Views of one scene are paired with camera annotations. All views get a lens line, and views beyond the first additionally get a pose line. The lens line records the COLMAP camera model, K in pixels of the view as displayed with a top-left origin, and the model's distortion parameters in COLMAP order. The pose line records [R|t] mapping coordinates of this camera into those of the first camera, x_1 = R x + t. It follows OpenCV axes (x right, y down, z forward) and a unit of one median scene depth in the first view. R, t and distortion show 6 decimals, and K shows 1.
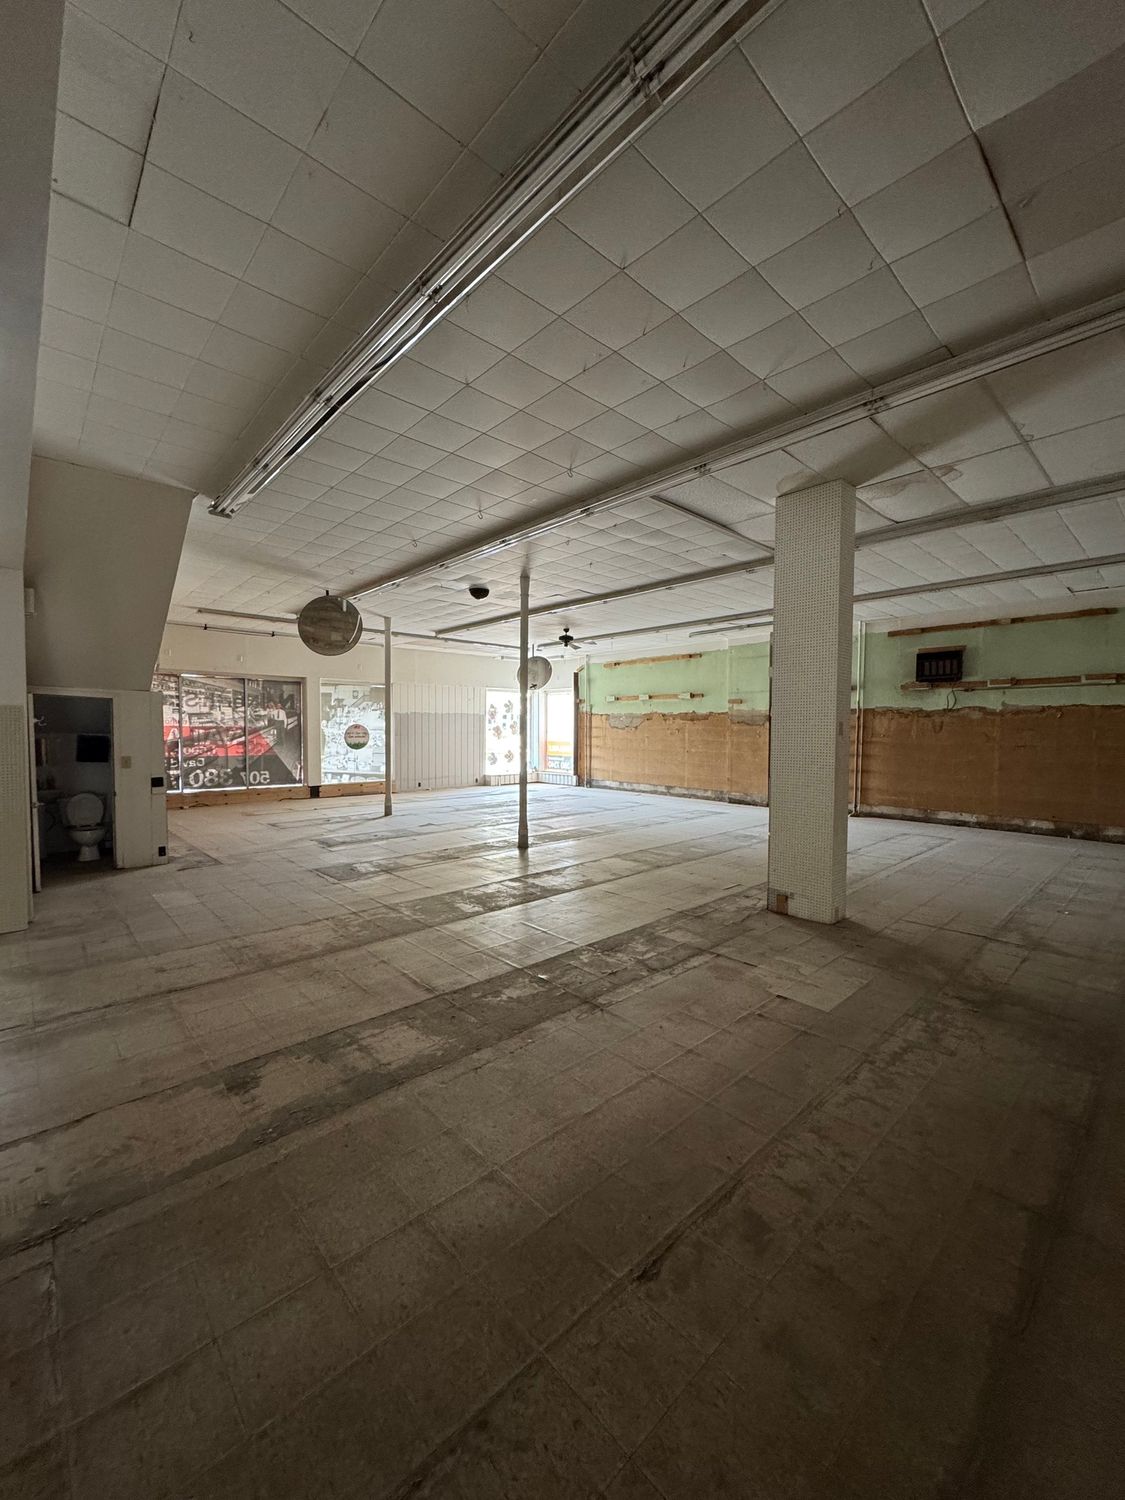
lens RADIAL K [[595.4, 0, 562.5], [0, 595.4, 753.0], [0, 0, 1]] dist [-0.004140, 0.000826]
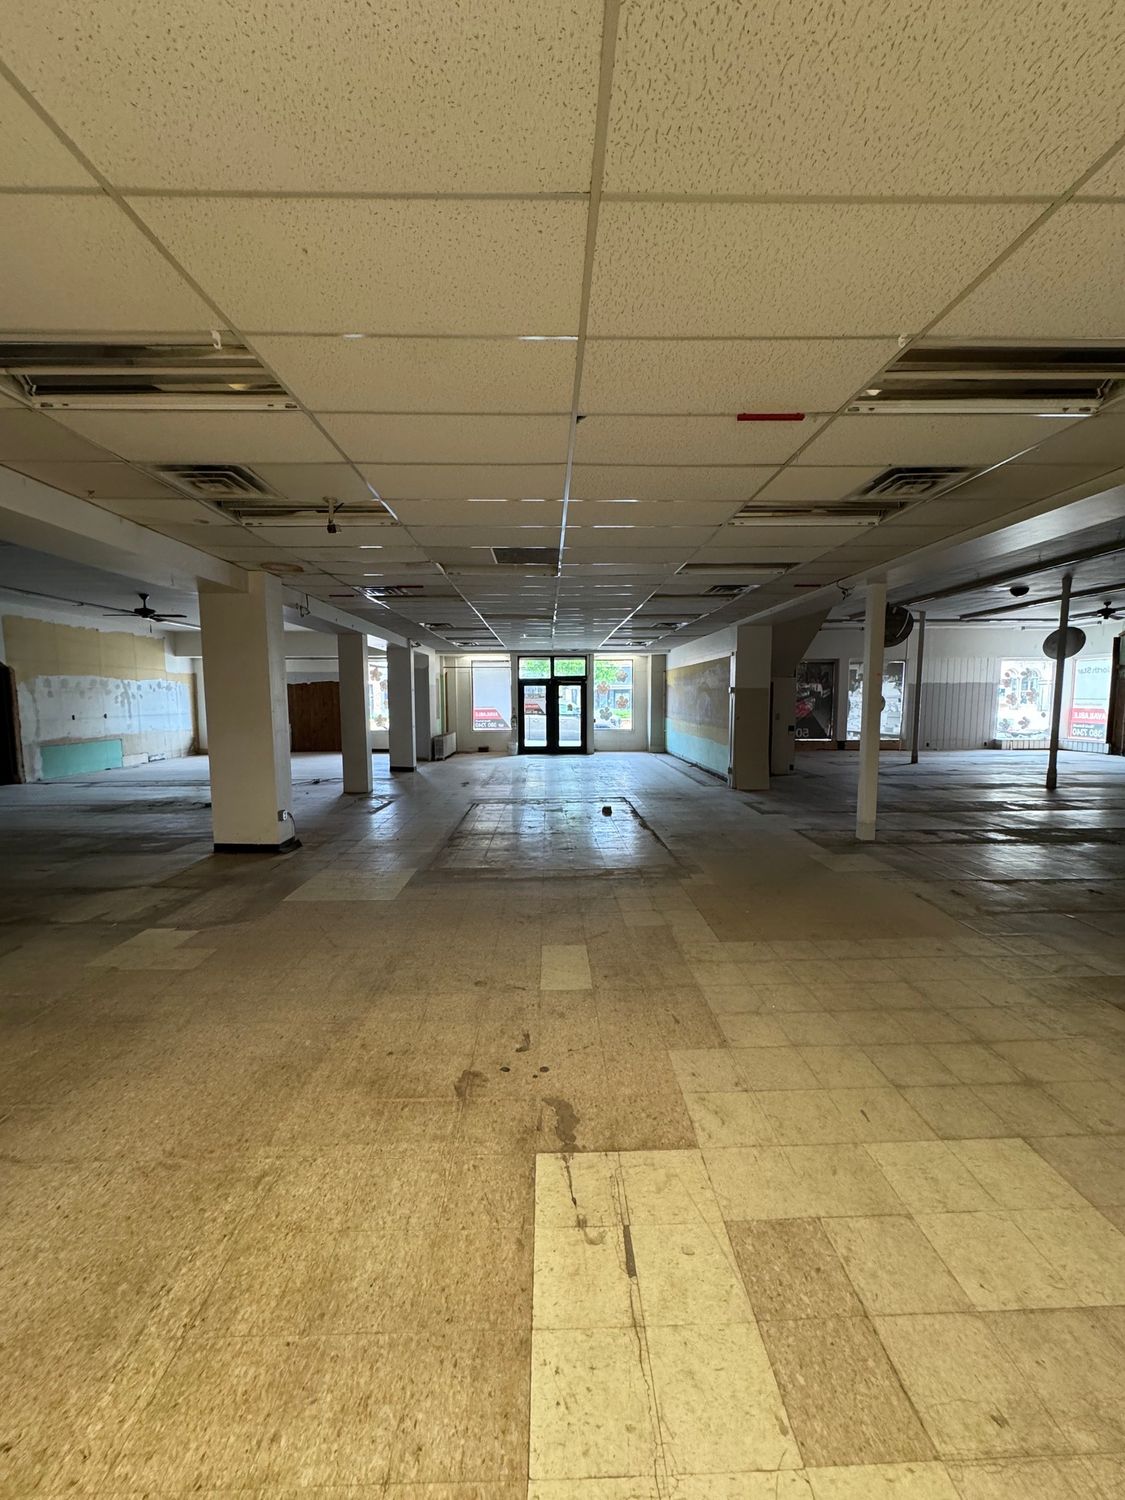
lens RADIAL K [[595.4, 0, 563.0], [0, 595.4, 754.6], [0, 0, 1]] dist [-0.004140, 0.000826]
pose [[0.750471, 0.054402, -0.658661, -0.011651], [-0.018251, 0.997932, 0.061629, 0.019501], [0.660652, -0.034230, 0.749912, -0.514961]]
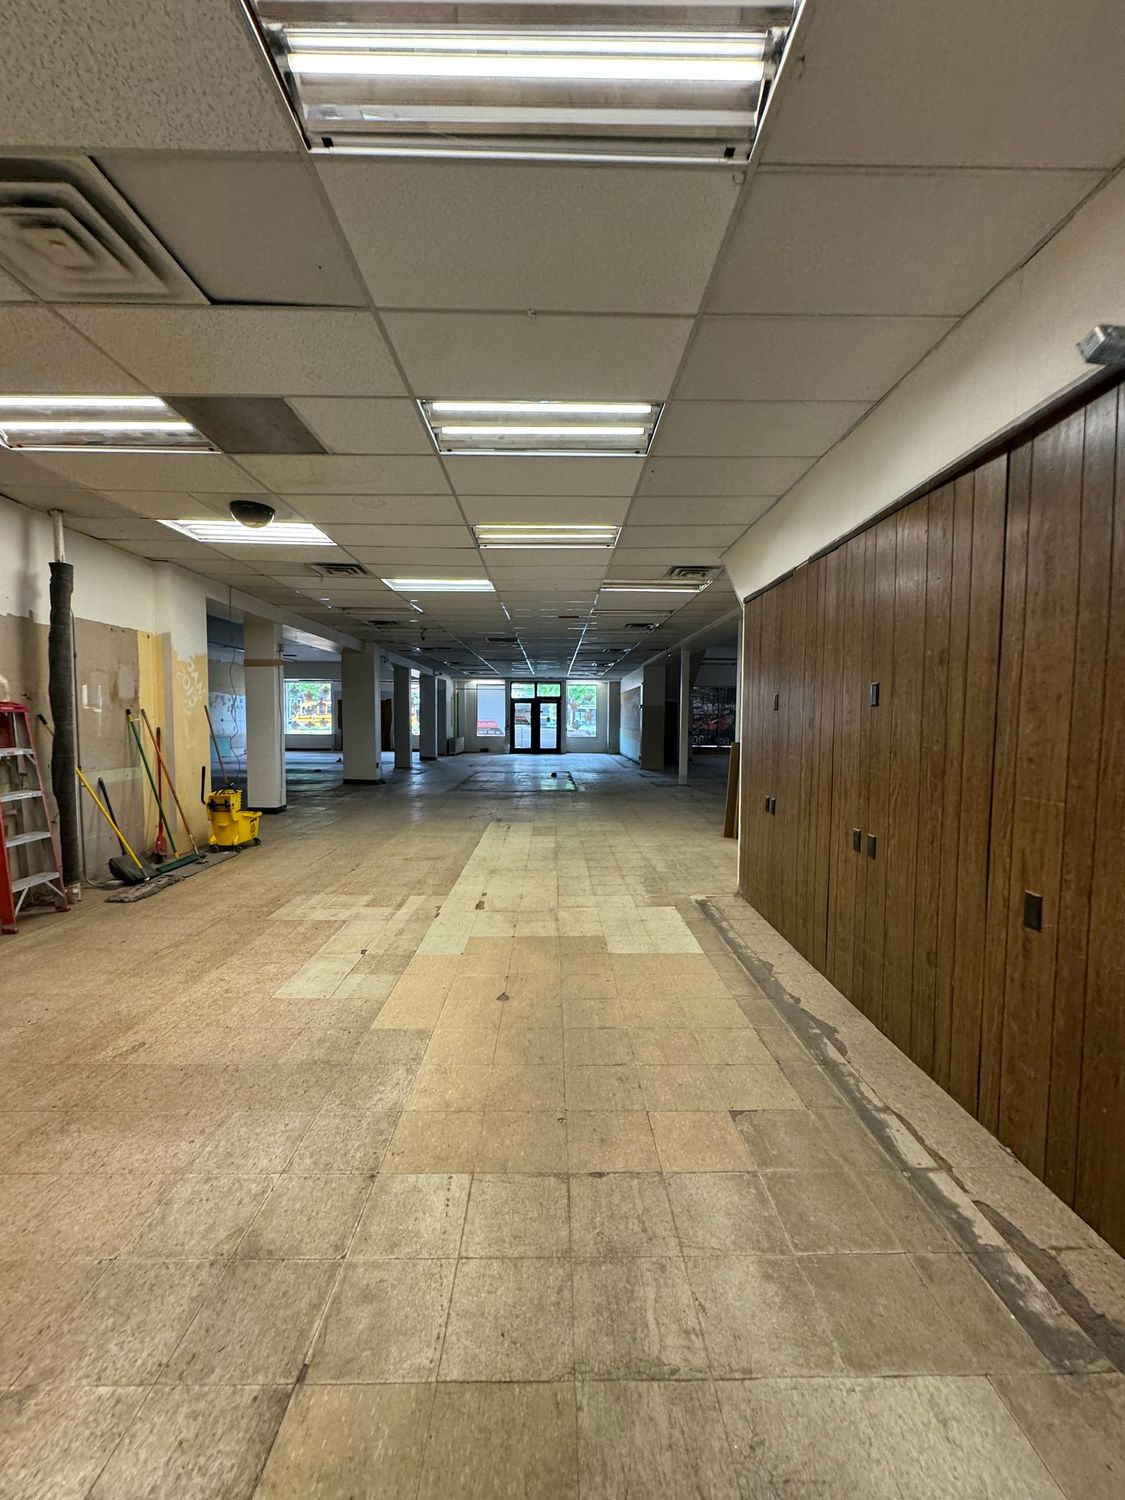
lens RADIAL K [[595.4, 0, 565.0], [0, 595.4, 750.6], [0, 0, 1]] dist [-0.004140, 0.000826]
pose [[0.747786, 0.037514, -0.662879, 0.432740], [-0.030948, 0.999287, 0.021641, 0.056068], [0.663218, 0.004332, 0.748414, -0.885094]]
